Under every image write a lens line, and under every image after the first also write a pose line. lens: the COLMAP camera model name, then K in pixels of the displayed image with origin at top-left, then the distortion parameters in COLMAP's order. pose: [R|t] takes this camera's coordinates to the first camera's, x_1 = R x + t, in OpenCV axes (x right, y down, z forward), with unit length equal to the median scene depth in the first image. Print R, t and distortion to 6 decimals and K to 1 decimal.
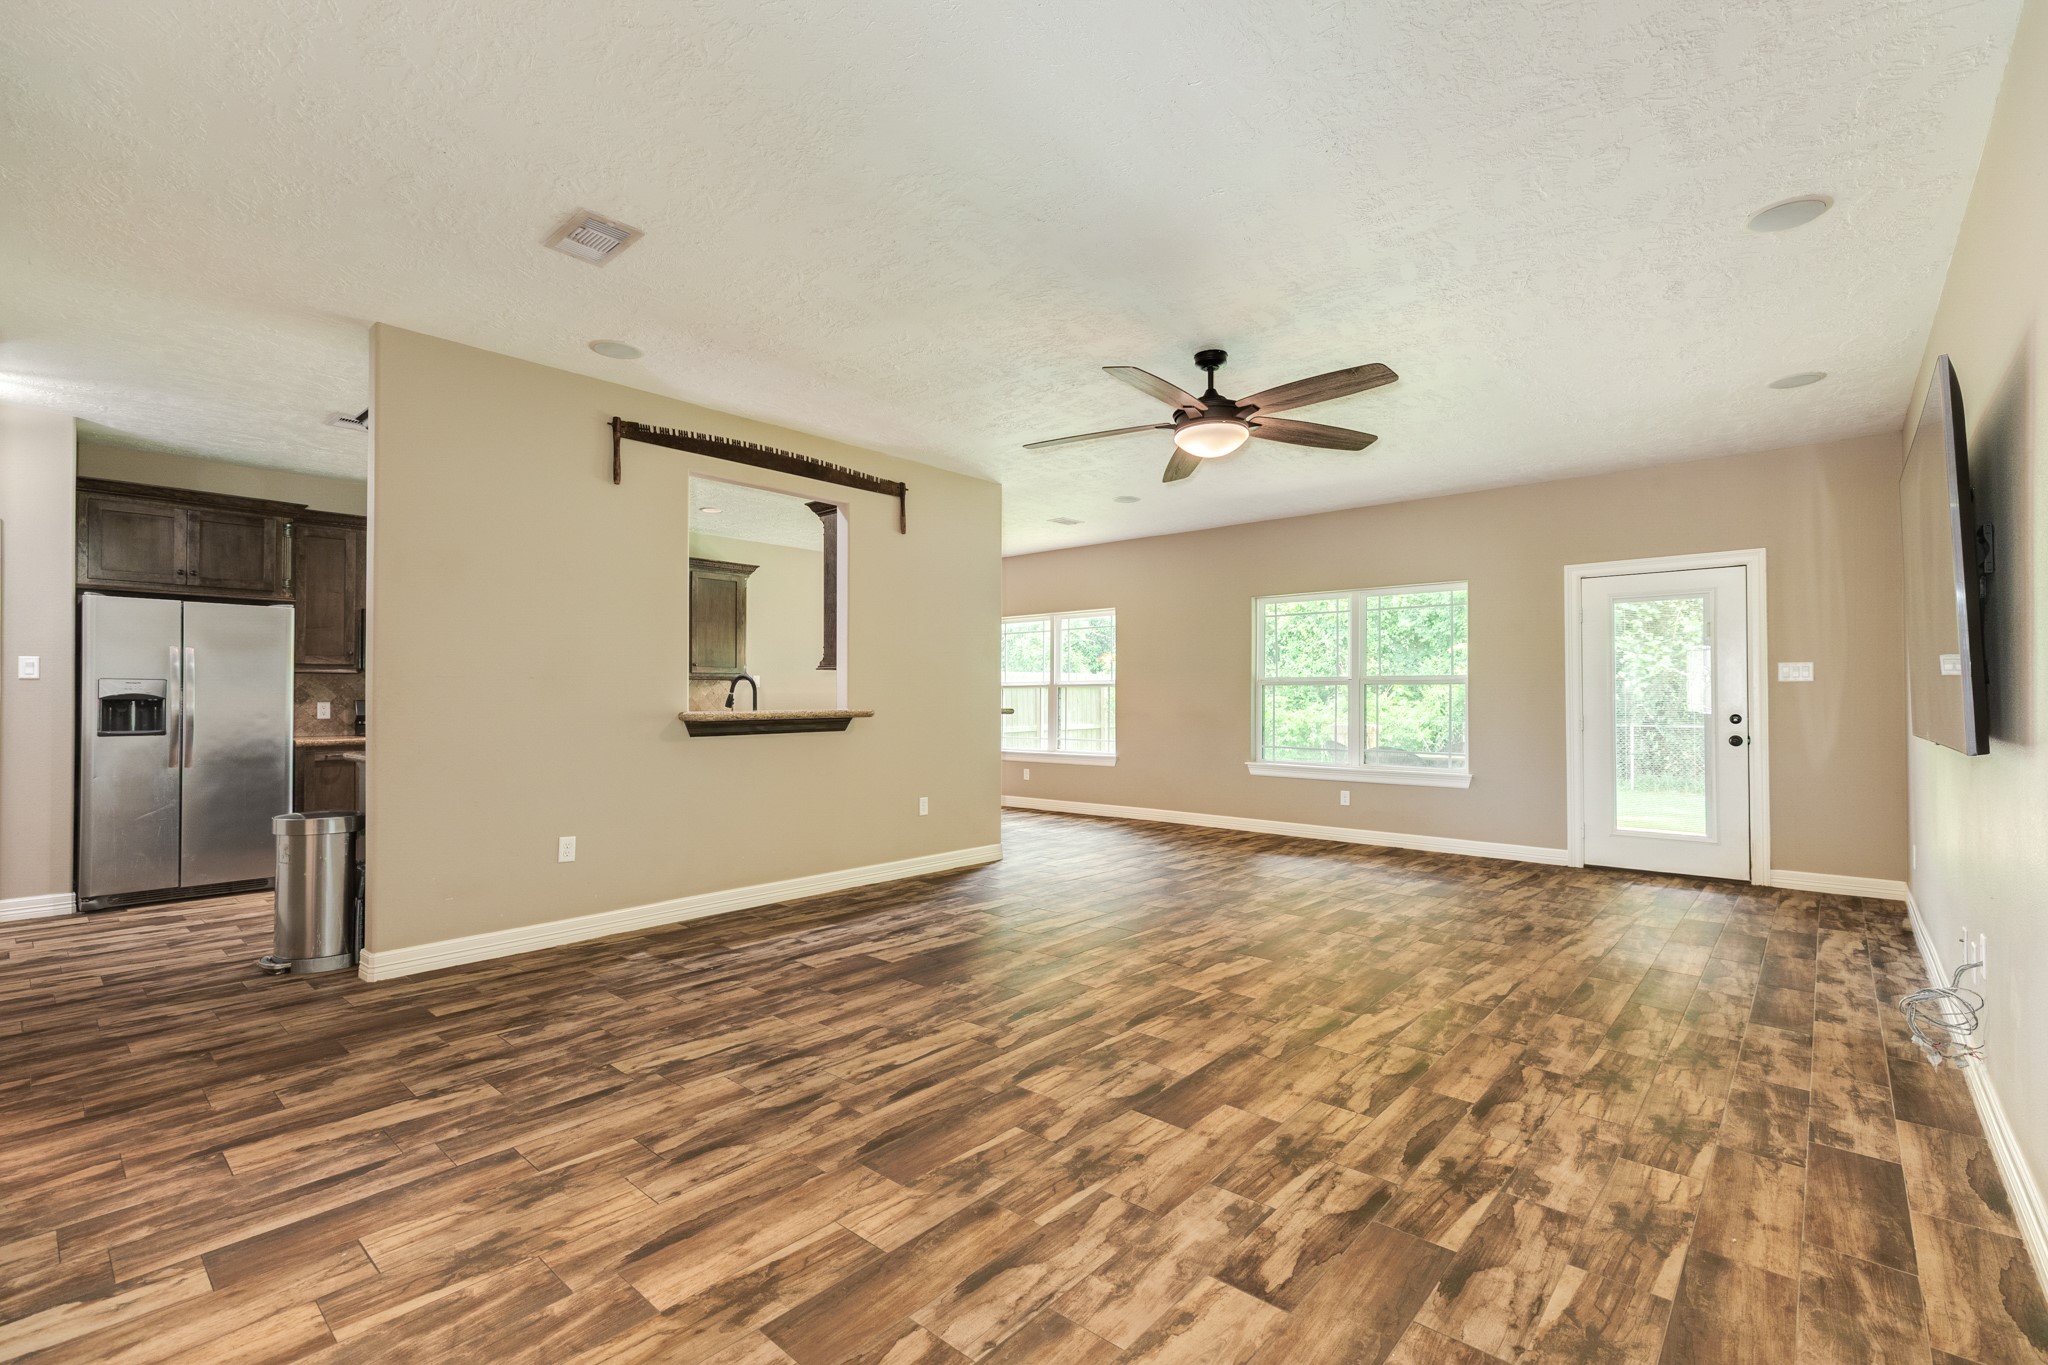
lens RADIAL K [[913.8, 0, 1022.6], [0, 913.8, 689.3], [0, 0, 1]] dist [0.005347, -0.000423]
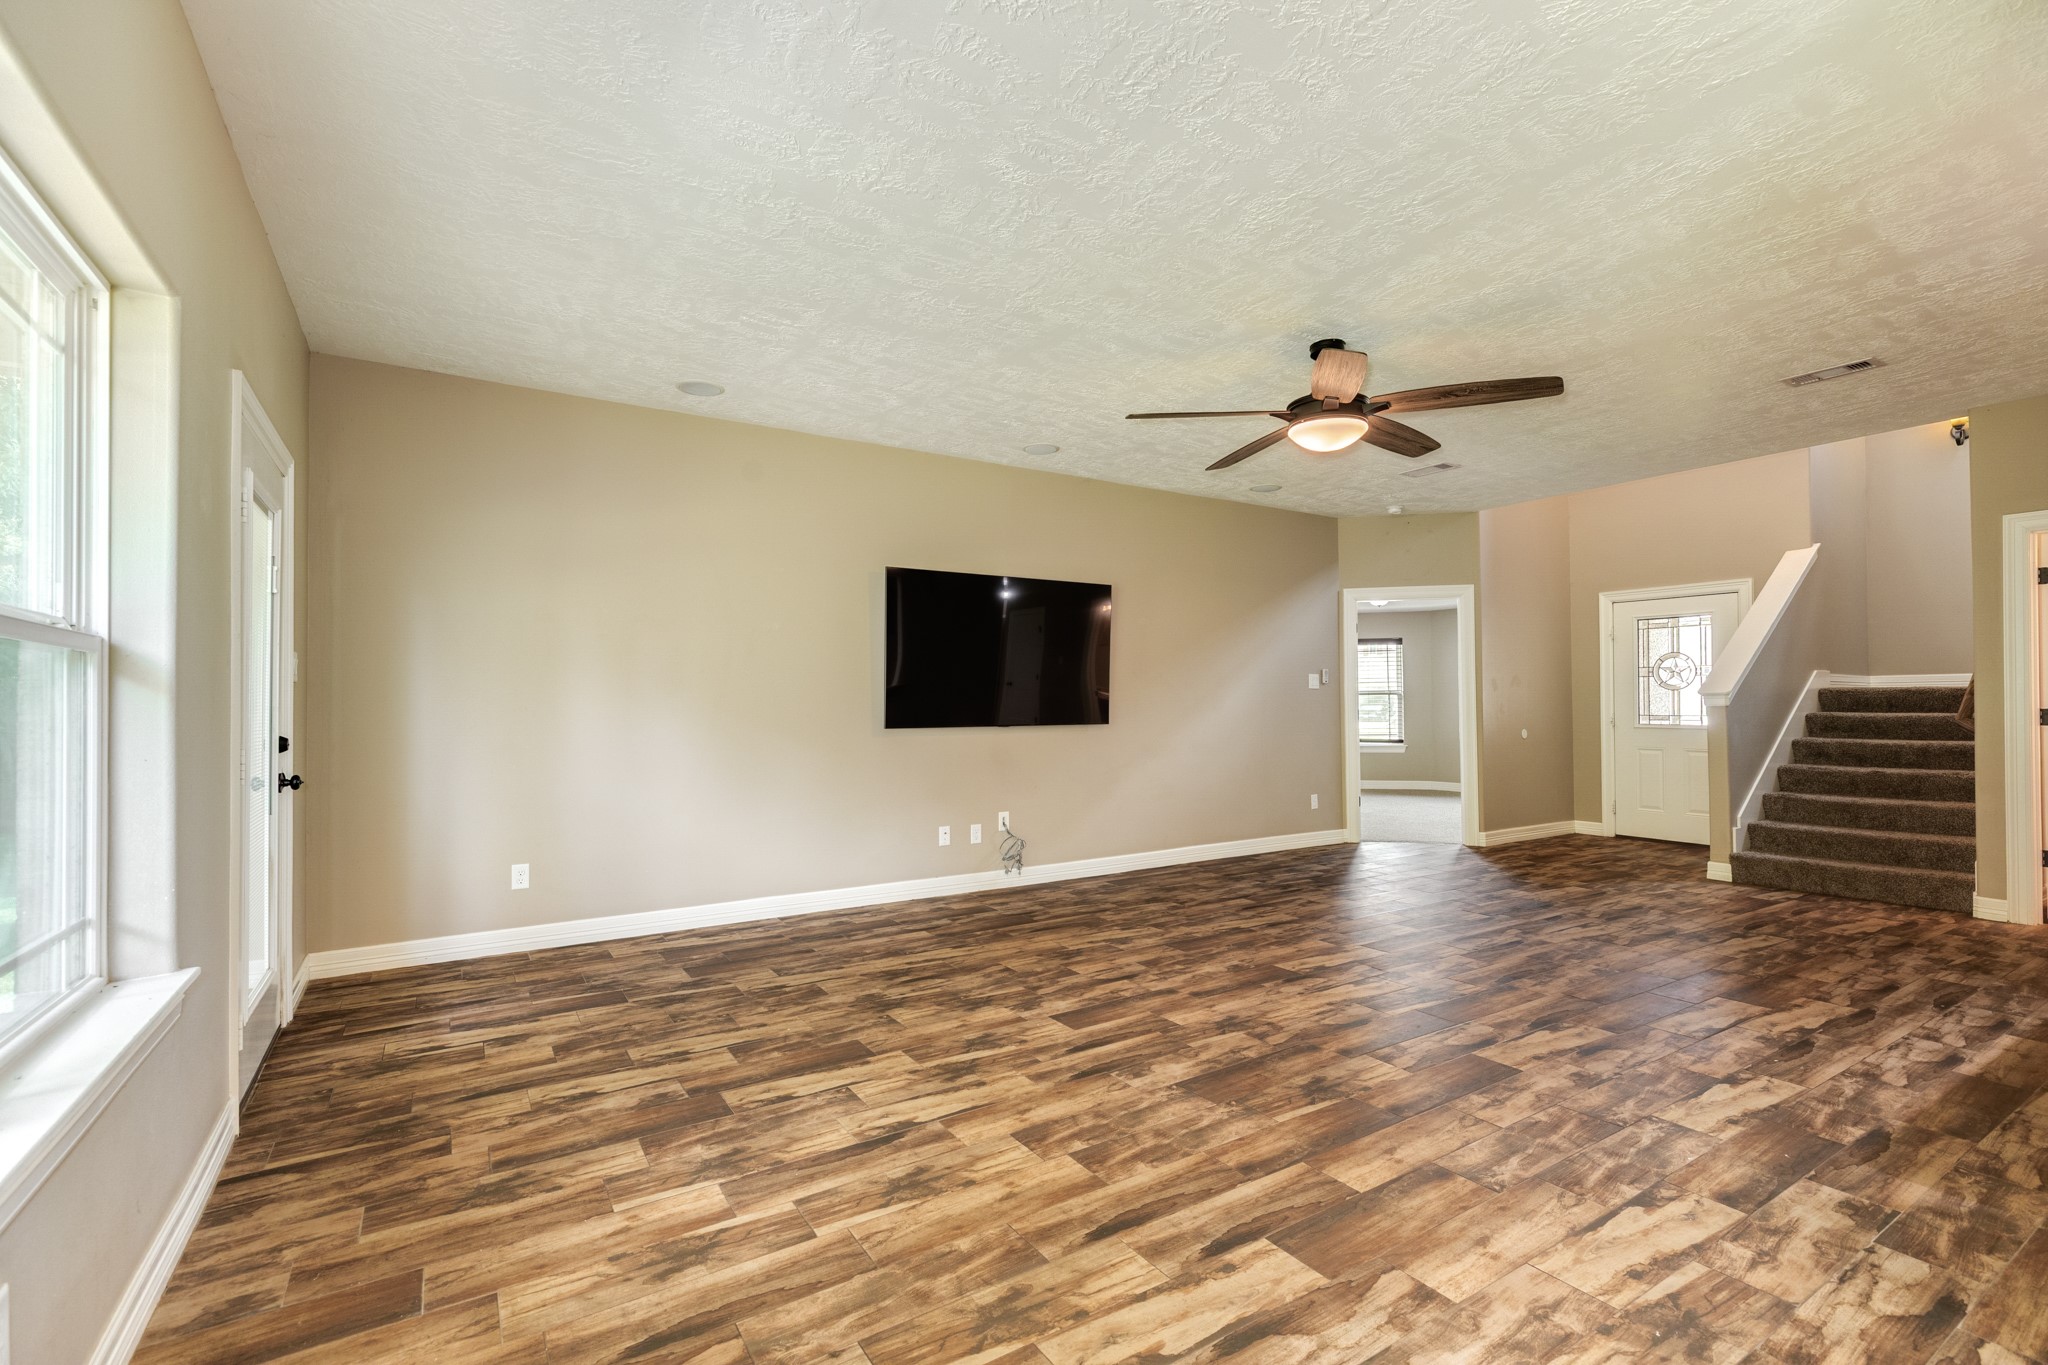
lens RADIAL K [[913.8, 0, 1022.6], [0, 913.8, 689.3], [0, 0, 1]] dist [0.005347, -0.000423]
pose [[-0.961206, 0.009772, 0.275658, 0.303909], [0.002409, 0.999632, -0.027035, 0.024746], [-0.275821, -0.025323, -0.960875, 2.404734]]
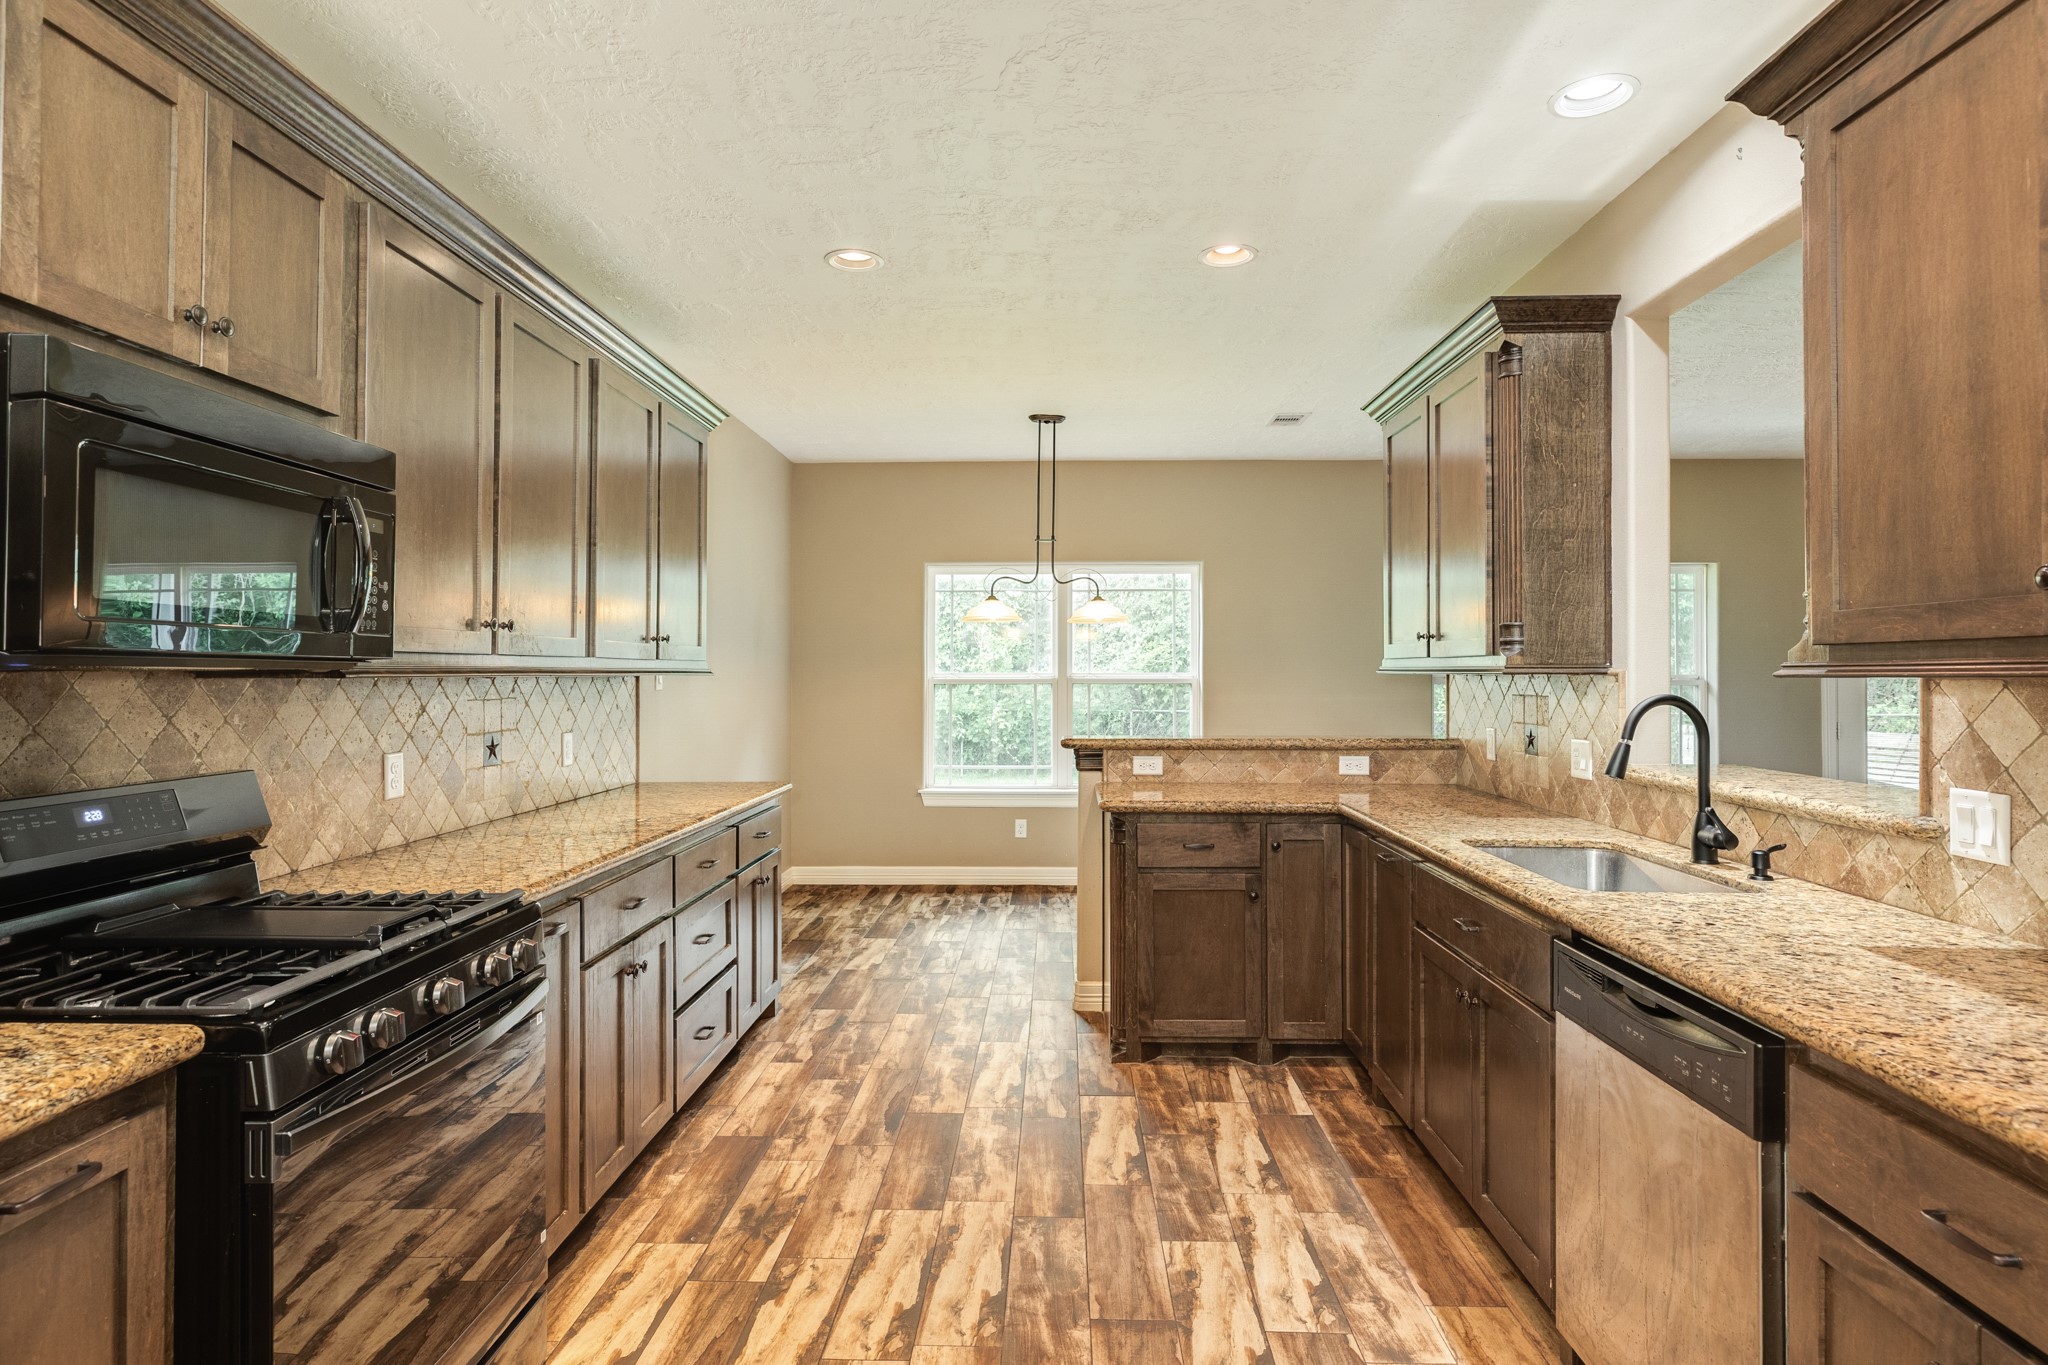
lens RADIAL K [[1071.4, 0, 1024.0], [0, 1071.4, 682.5], [0, 0, 1]] dist [0.001167, -0.000259]
pose [[0.769204, -0.004191, 0.638990, -1.267607], [-0.008451, 0.999824, 0.016731, -0.041823], [-0.638948, -0.018270, 0.769033, 1.291218]]
